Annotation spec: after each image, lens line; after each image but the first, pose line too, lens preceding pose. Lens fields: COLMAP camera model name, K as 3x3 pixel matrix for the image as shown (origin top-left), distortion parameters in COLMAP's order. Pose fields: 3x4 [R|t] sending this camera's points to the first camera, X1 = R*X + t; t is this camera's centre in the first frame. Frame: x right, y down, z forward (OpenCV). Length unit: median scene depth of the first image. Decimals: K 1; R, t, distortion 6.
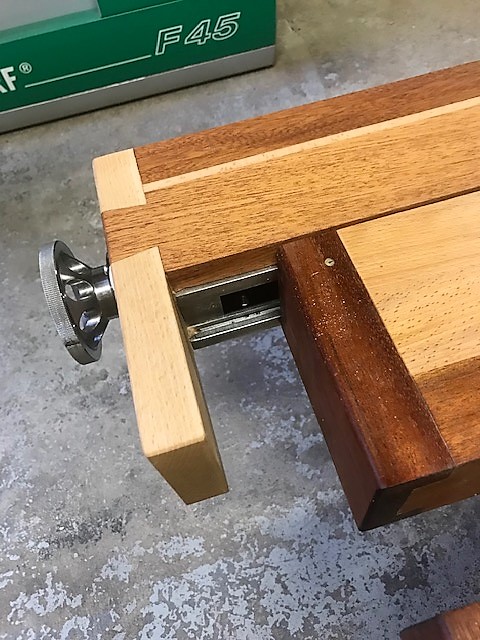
lens RADIAL K [[529.6, 0, 243.7], [0, 529.6, 317.6], [0, 0, 1]] dist [0.008948, -0.011125]
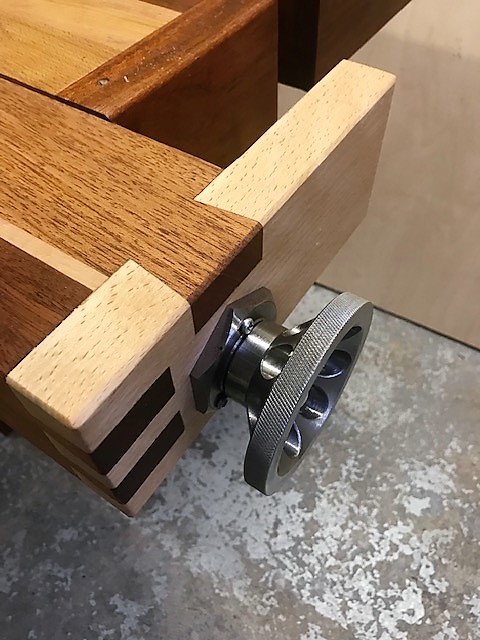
lens RADIAL K [[539.2, 0, 247.4], [0, 539.2, 320.1], [0, 0, 1]] dist [-0.002491, -0.006591]
pose [[-0.640174, -0.542273, 0.544166, -0.221118], [0.690320, -0.095237, 0.717209, -0.197283], [-0.337098, 0.834788, 0.435310, 0.275078]]
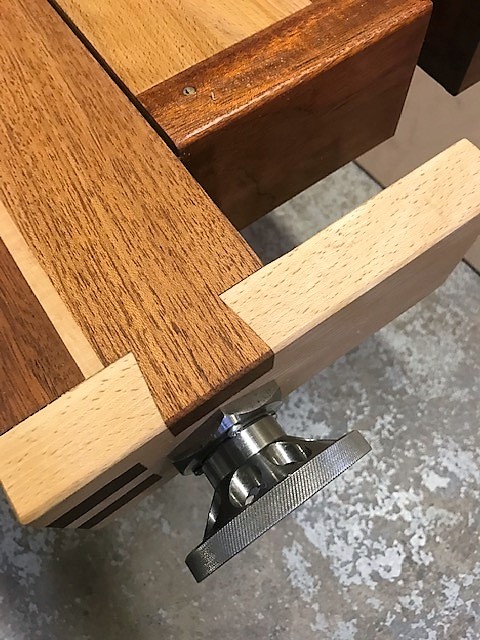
lens RADIAL K [[539.2, 0, 247.4], [0, 539.2, 320.1], [0, 0, 1]] dist [-0.002491, -0.006591]
pose [[-0.329920, -0.824201, 0.460267, -0.165983], [0.822482, -0.011663, 0.568671, -0.157922], [-0.463331, 0.566177, 0.681739, 0.193182]]
